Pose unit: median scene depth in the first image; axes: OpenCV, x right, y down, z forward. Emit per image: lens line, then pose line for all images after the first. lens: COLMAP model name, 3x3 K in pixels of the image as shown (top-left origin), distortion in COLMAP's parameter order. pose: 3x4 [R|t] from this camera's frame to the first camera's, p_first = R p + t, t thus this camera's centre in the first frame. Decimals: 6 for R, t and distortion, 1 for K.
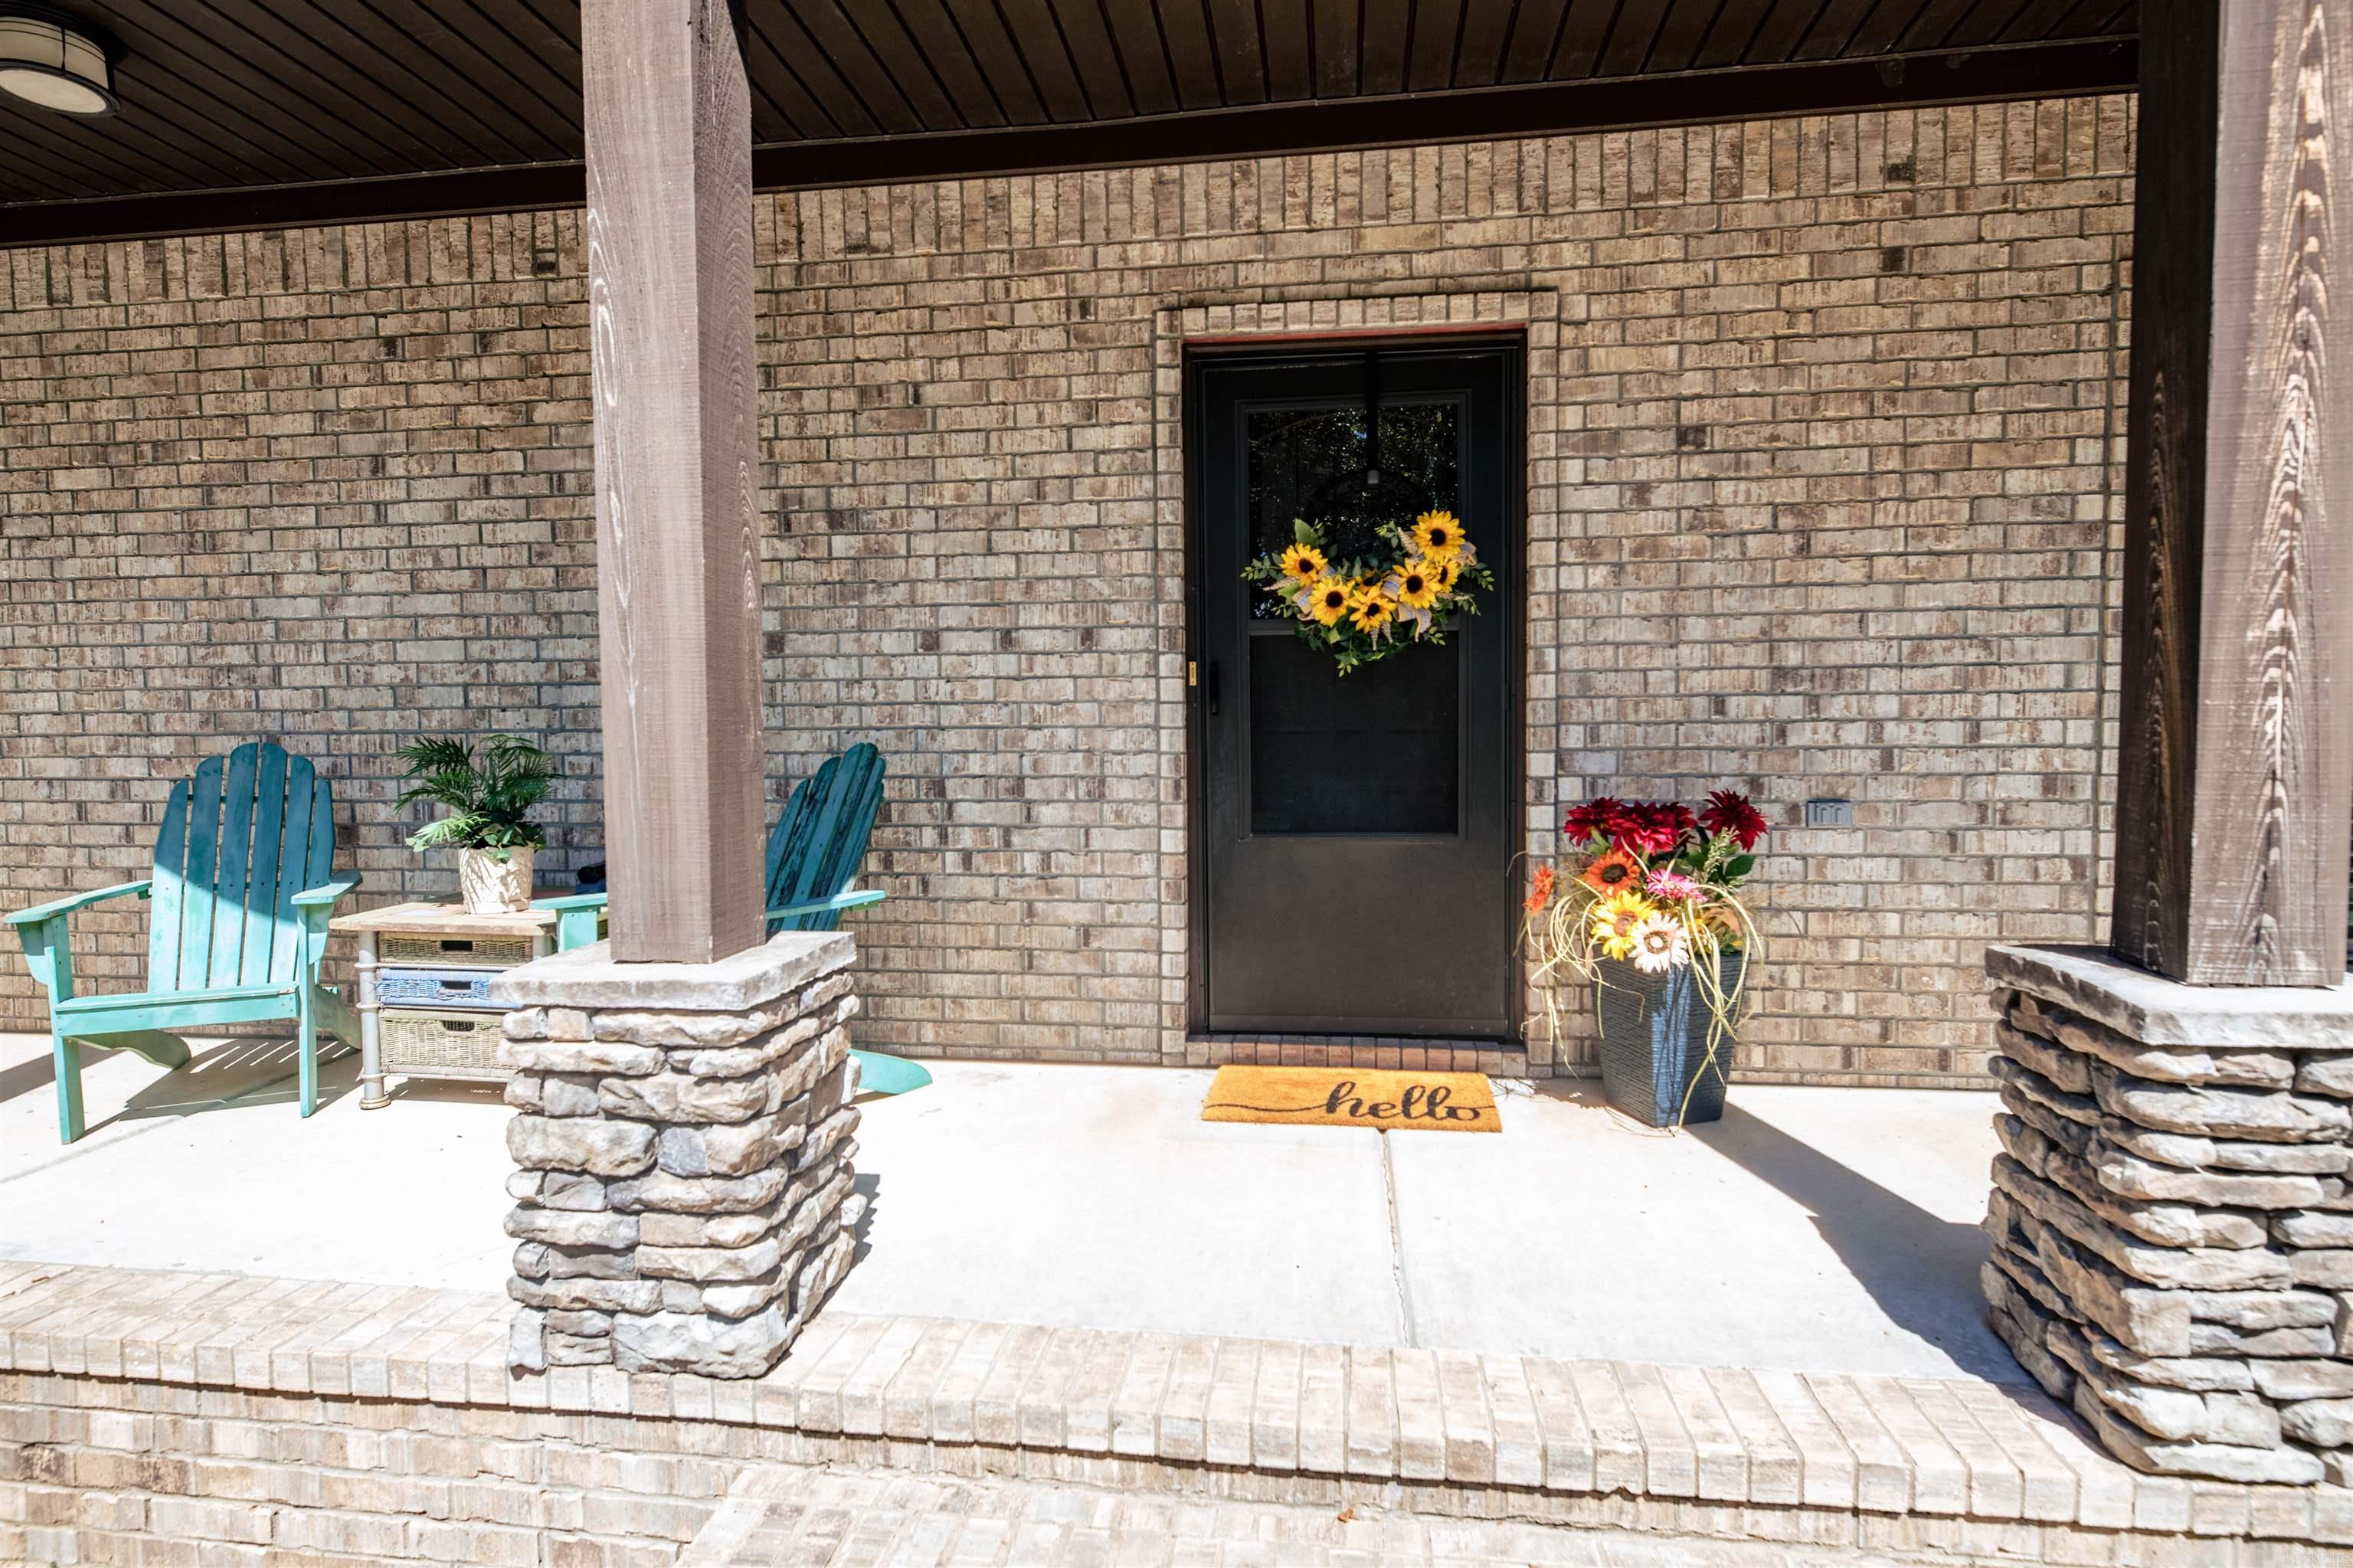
lens RADIAL K [[1206.6, 0, 1179.1], [0, 1206.6, 778.9], [0, 0, 1]] dist [0.004309, -0.000588]
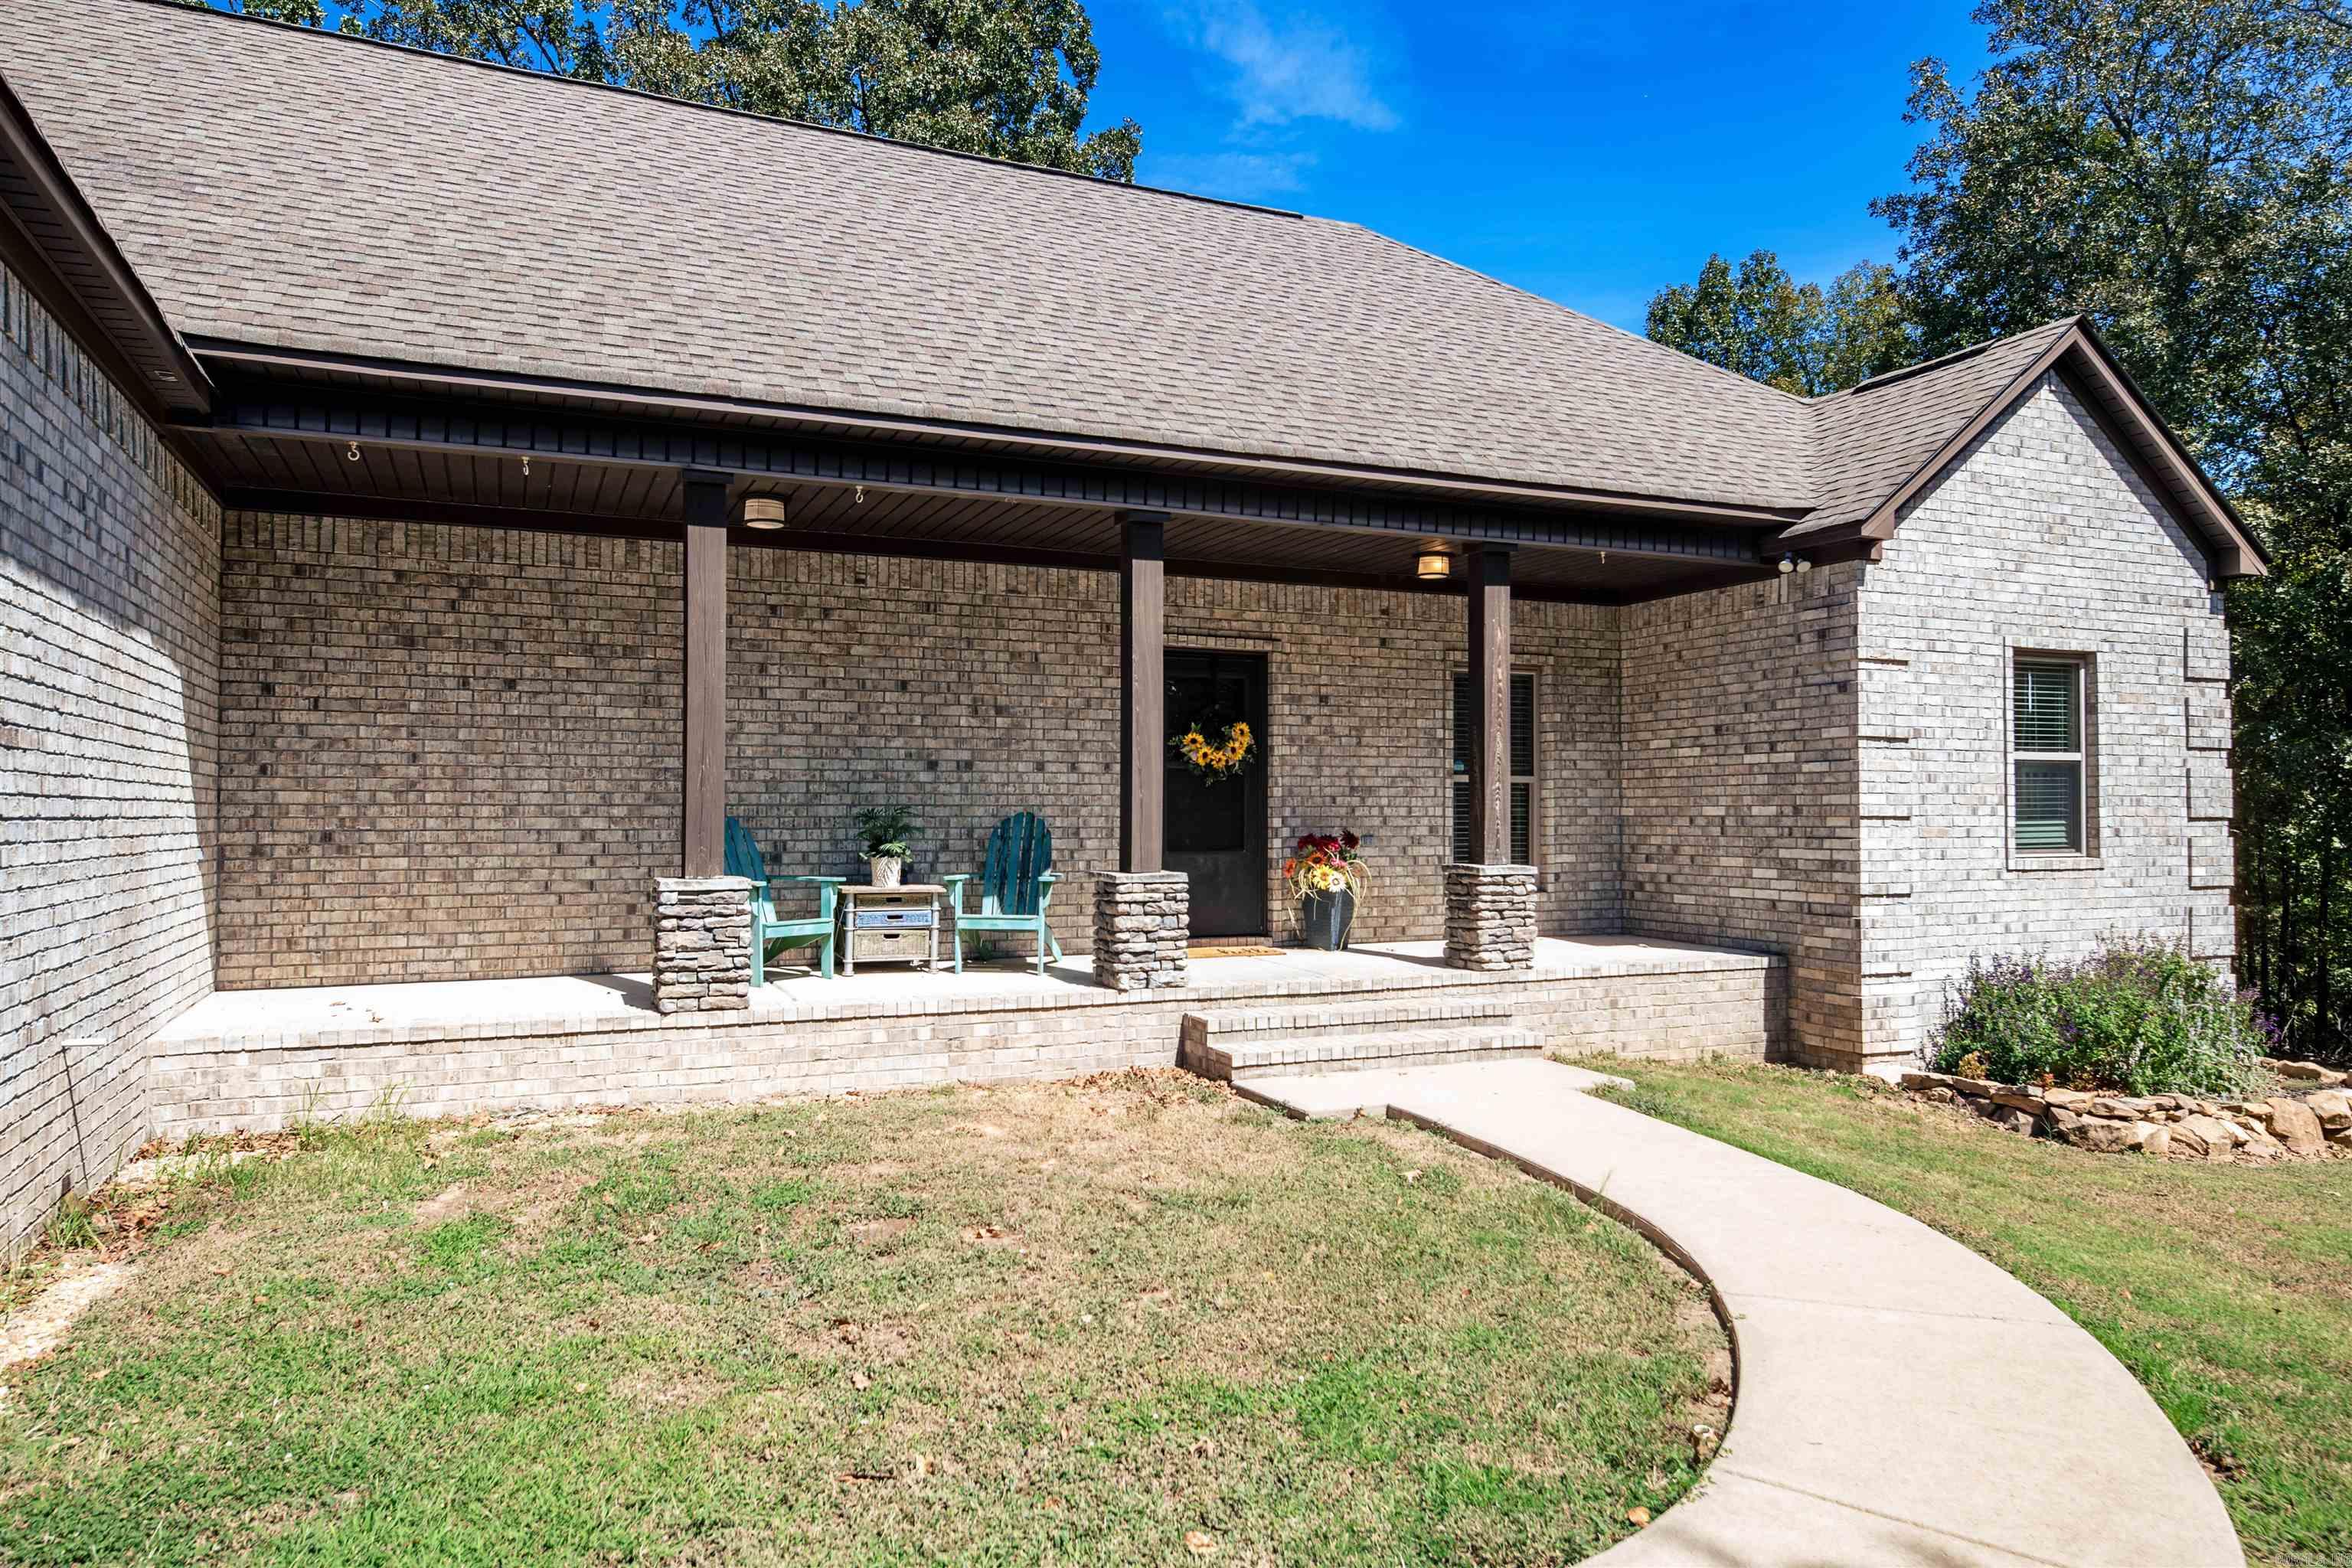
lens RADIAL K [[1489.4, 0, 1165.4], [0, 1489.4, 773.0], [0, 0, 1]] dist [0.007258, 0.004258]
pose [[0.854254, 0.022387, 0.519374, -1.460570], [0.015690, 0.997507, -0.068803, 0.091977], [-0.519619, 0.066924, 0.851773, -1.487259]]
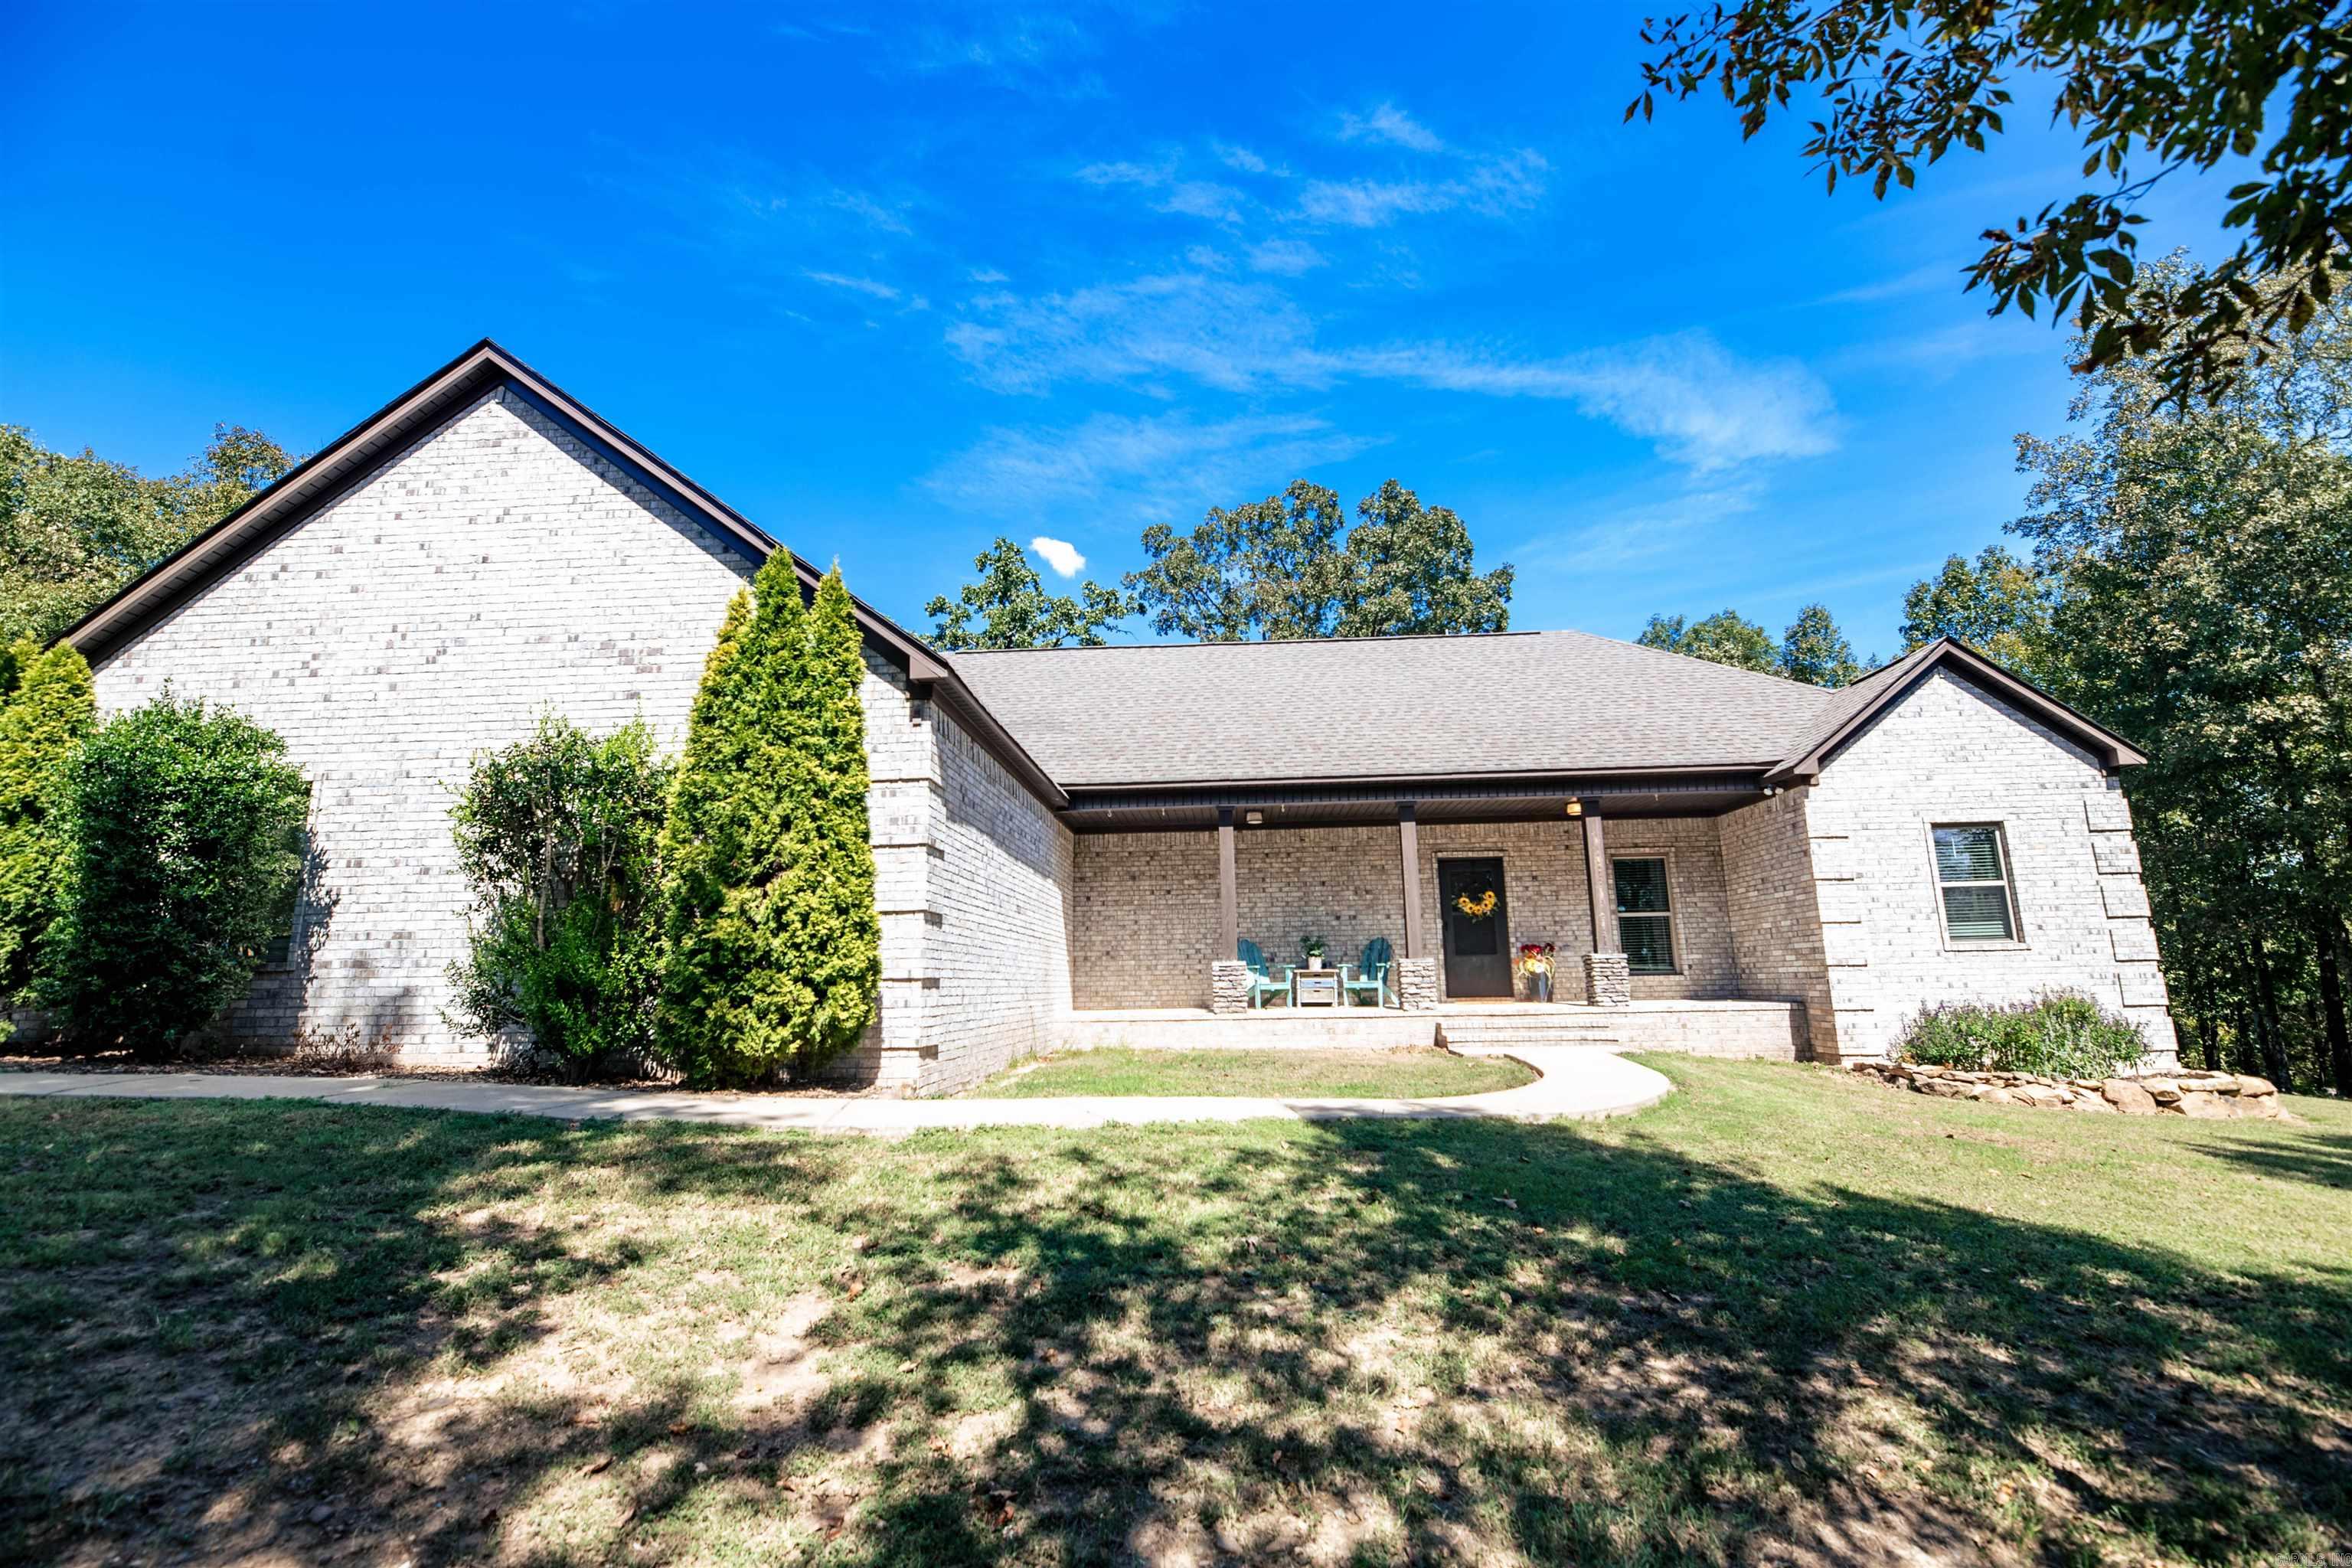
lens RADIAL K [[981.4, 0, 1182.2], [0, 981.4, 784.1], [0, 0, 1]] dist [-0.003694, -0.000224]
pose [[0.997461, 0.004385, 0.071087, -1.350556], [0.013017, 0.970065, -0.242497, 0.325911], [-0.070022, 0.242807, 0.967544, -2.987166]]
